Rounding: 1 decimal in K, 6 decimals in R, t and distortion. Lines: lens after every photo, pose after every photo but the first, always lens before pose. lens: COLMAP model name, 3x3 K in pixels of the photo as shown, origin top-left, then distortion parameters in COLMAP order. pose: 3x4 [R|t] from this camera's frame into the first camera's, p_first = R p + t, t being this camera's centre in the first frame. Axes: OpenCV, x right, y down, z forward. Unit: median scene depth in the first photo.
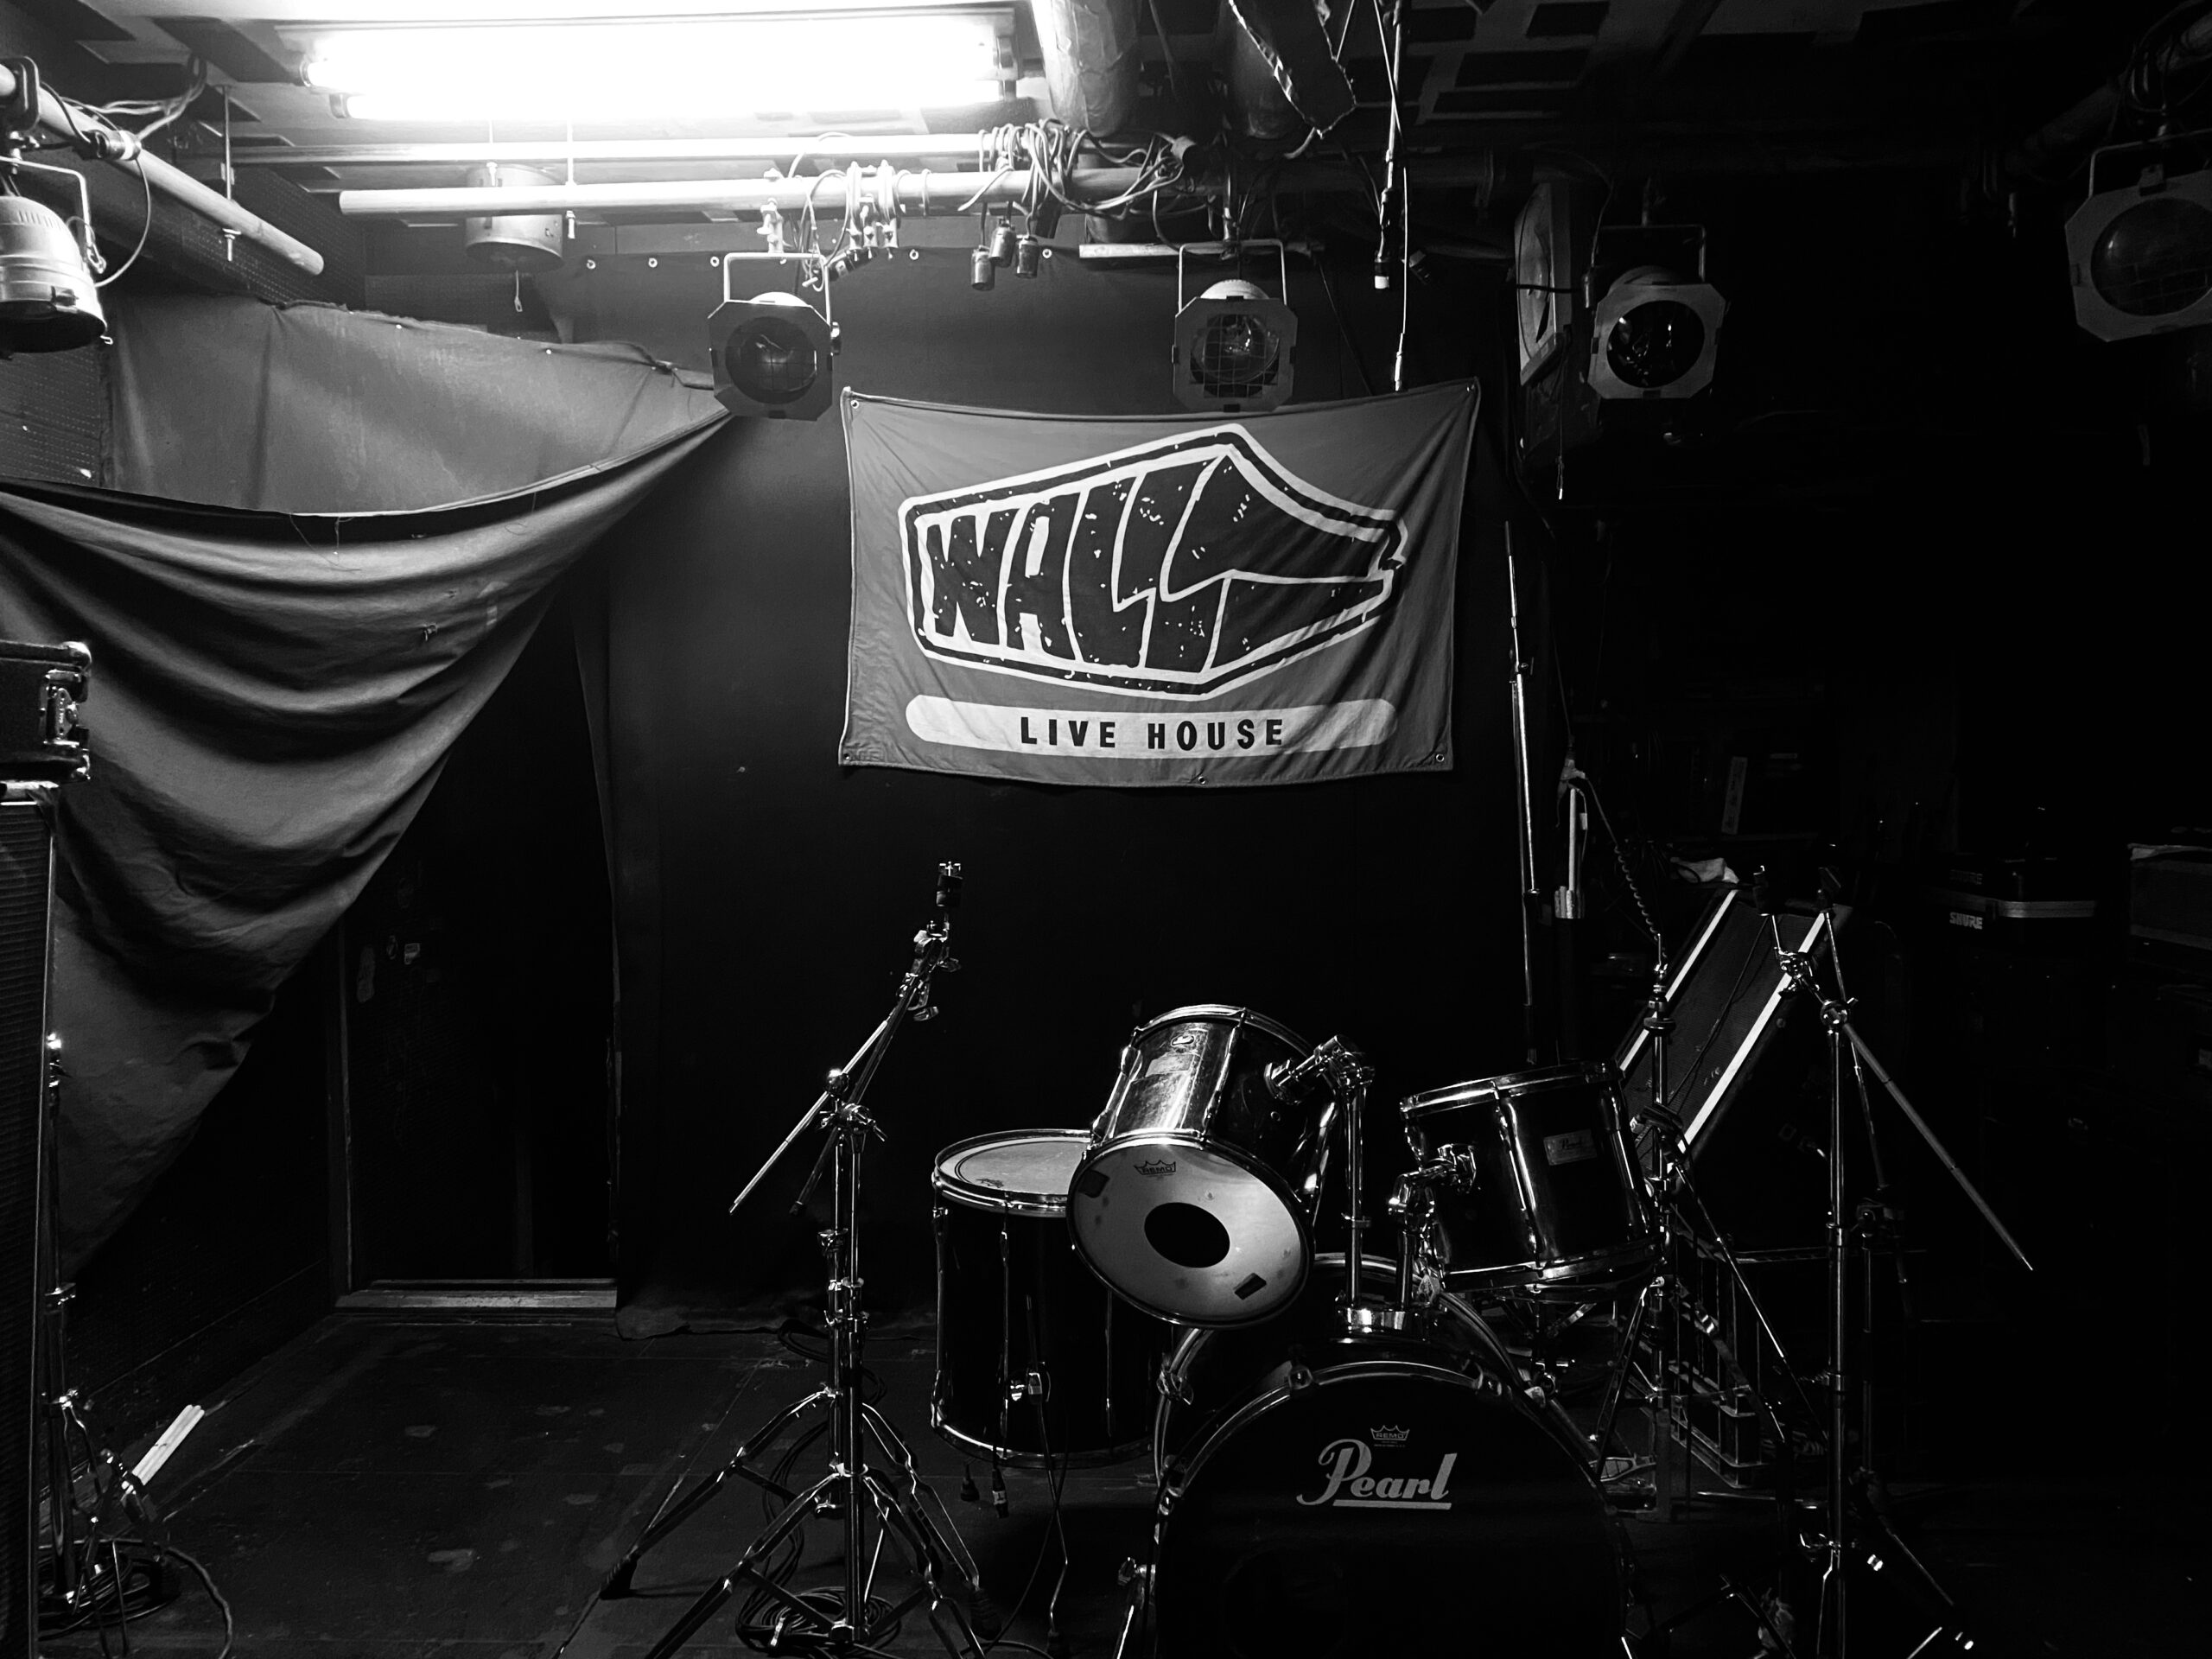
lens RADIAL K [[1663.2, 0, 1106.5], [0, 1663.2, 824.9], [0, 0, 1]] dist [0.007126, 0.000103]
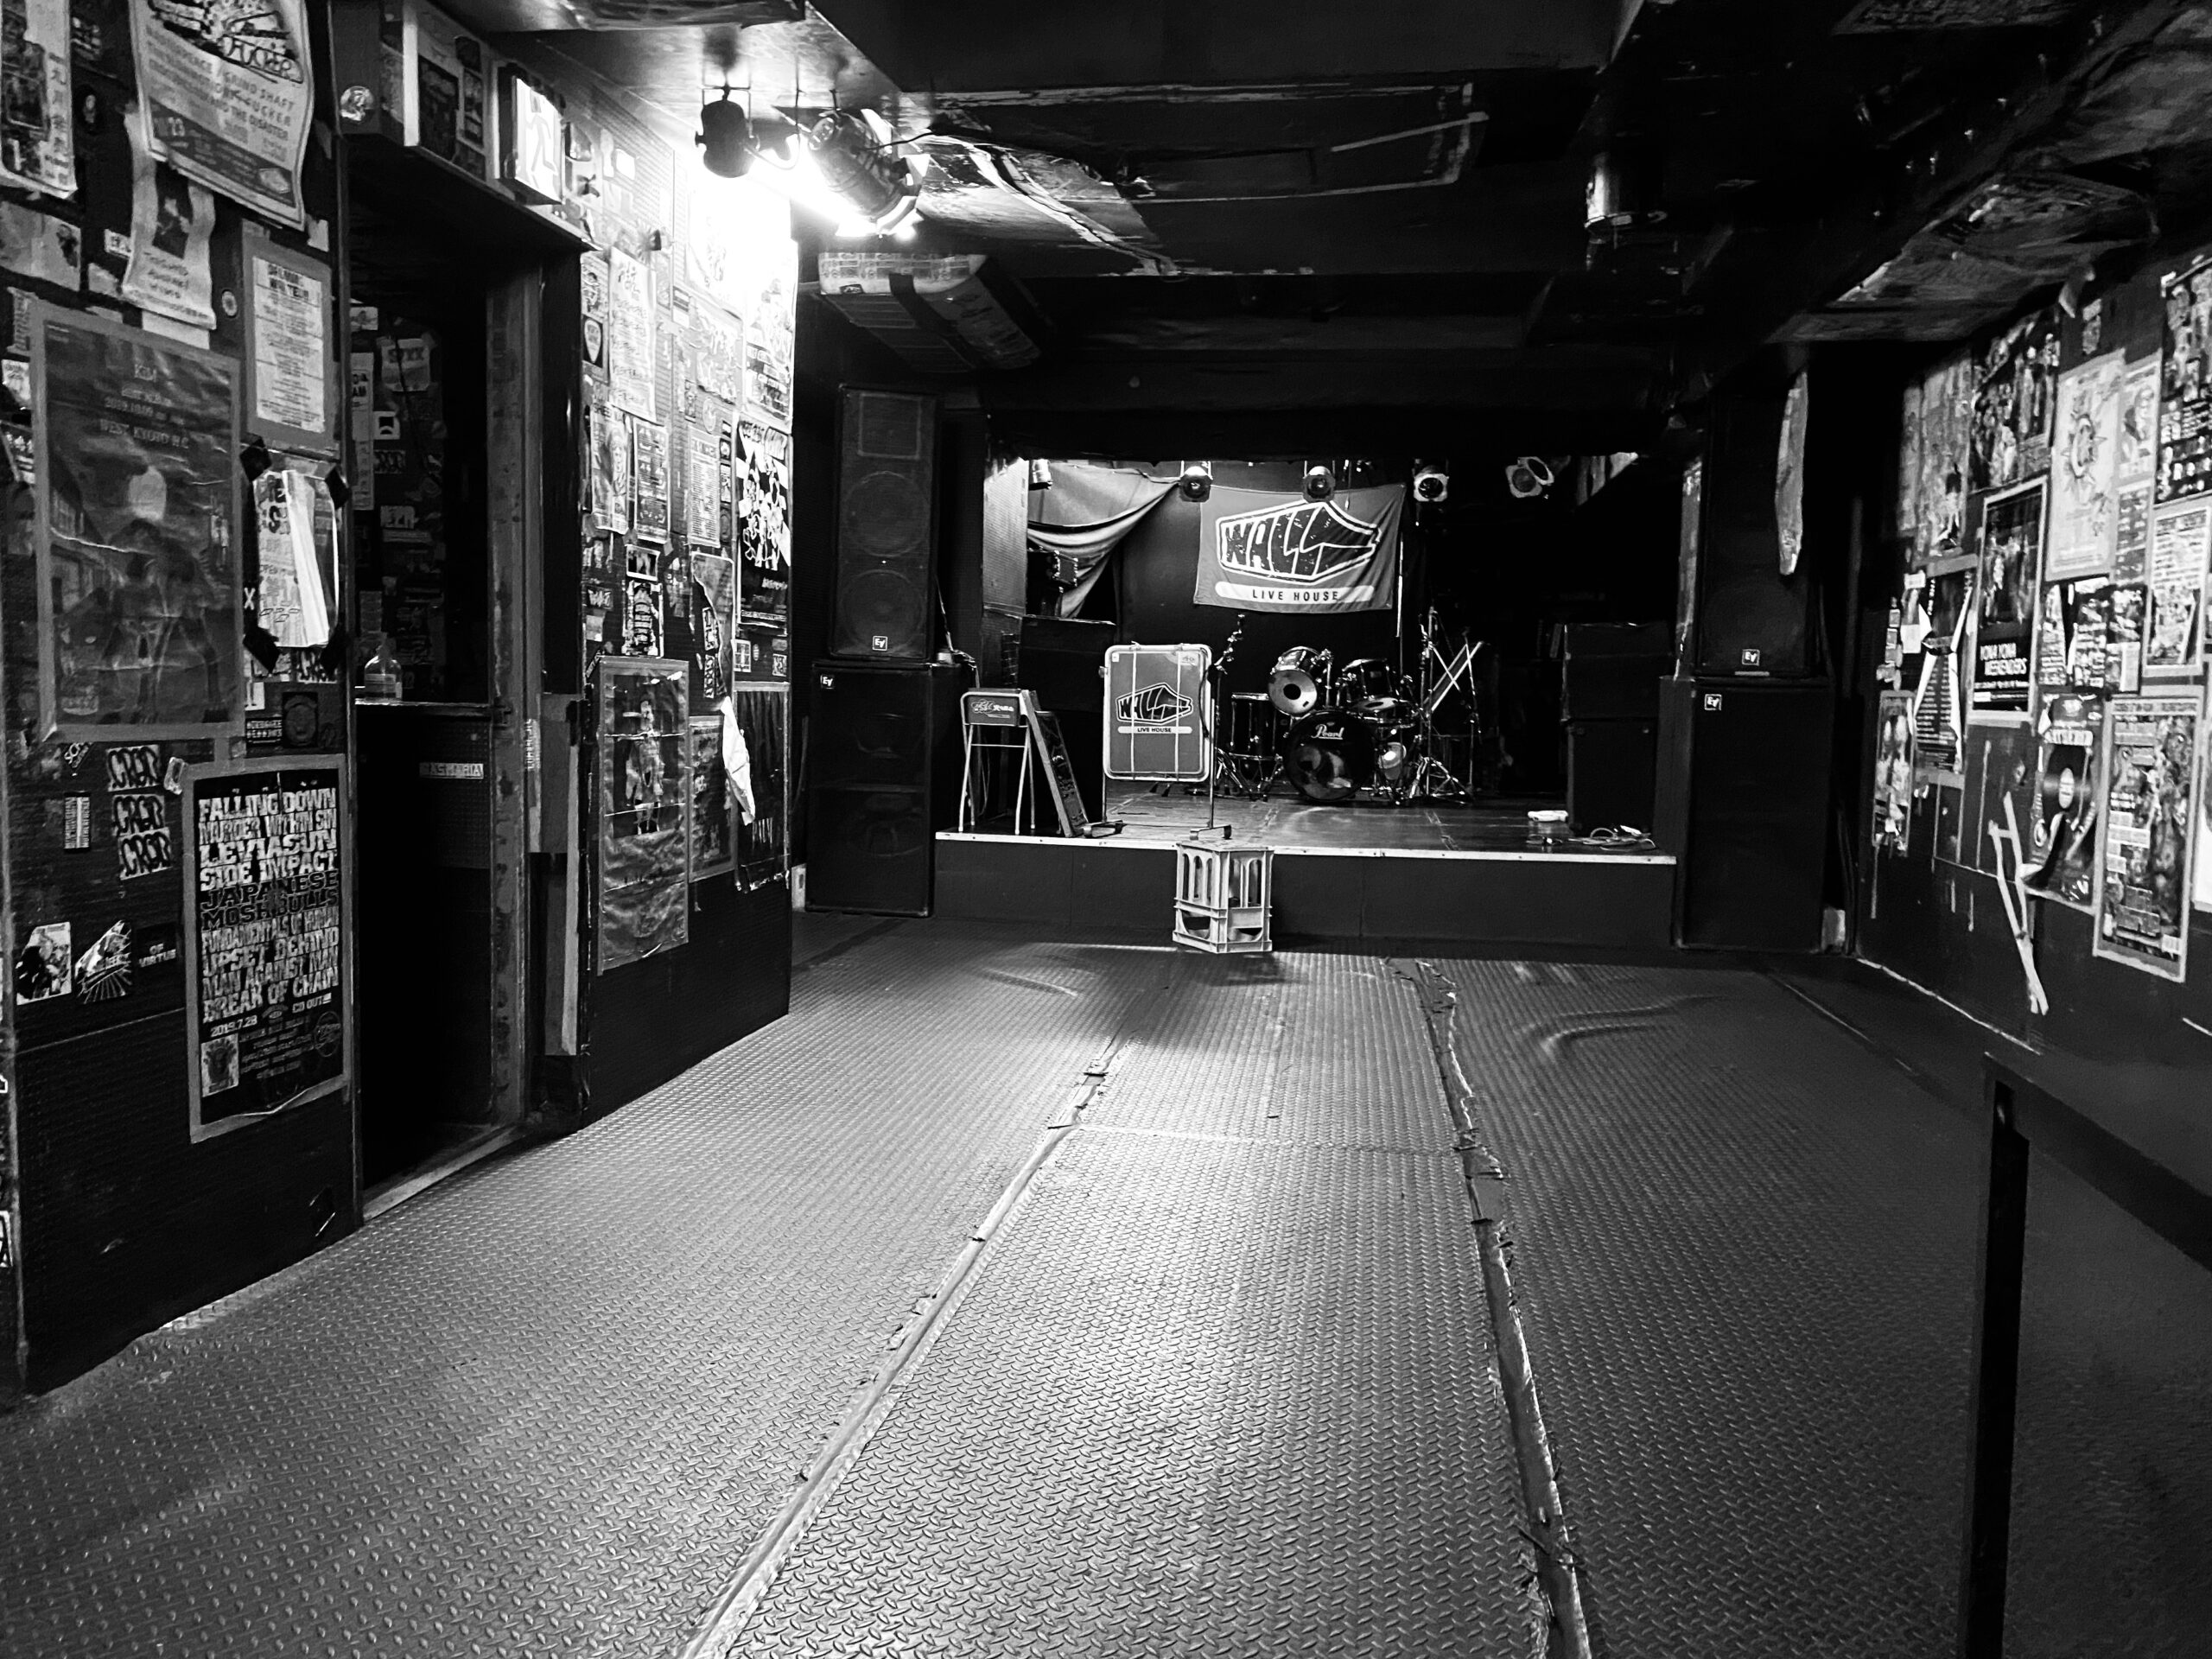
lens RADIAL K [[1663.2, 0, 1095.6], [0, 1663.2, 828.7], [0, 0, 1]] dist [0.007126, 0.000103]
pose [[0.993209, 0.036065, -0.110612, 0.016062], [-0.030454, 0.998182, 0.052006, 0.230283], [0.112286, -0.048284, 0.992502, -2.152415]]
